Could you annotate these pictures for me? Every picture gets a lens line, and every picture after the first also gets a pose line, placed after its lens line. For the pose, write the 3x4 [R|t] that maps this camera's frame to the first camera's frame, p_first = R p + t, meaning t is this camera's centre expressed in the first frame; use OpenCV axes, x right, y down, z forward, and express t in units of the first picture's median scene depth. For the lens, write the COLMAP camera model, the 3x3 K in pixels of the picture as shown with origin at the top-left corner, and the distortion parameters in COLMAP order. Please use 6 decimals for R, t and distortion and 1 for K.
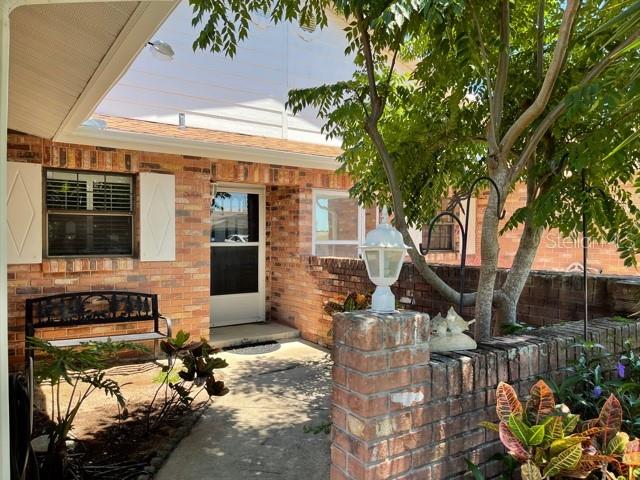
lens RADIAL K [[482.3, 0, 320.2], [0, 482.3, 239.0], [0, 0, 1]] dist [0.055330, -0.068962]
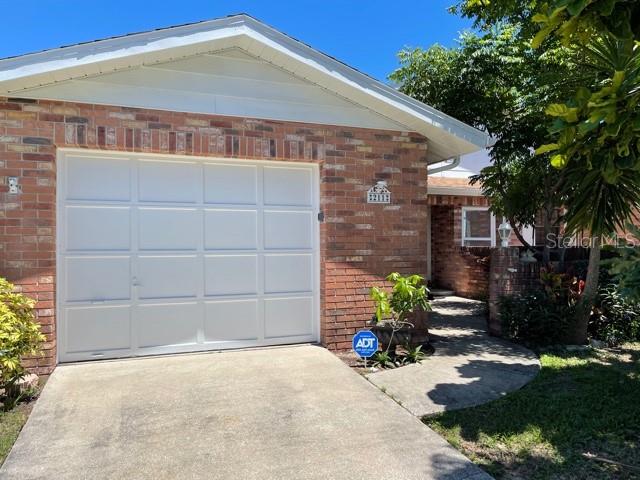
lens RADIAL K [[482.3, 0, 319.9], [0, 482.3, 239.4], [0, 0, 1]] dist [0.055330, -0.068962]
pose [[0.969645, -0.010568, -0.244287, -0.084921], [0.005252, 0.999735, -0.022401, 0.044659], [0.244459, 0.020438, 0.969444, -0.752142]]
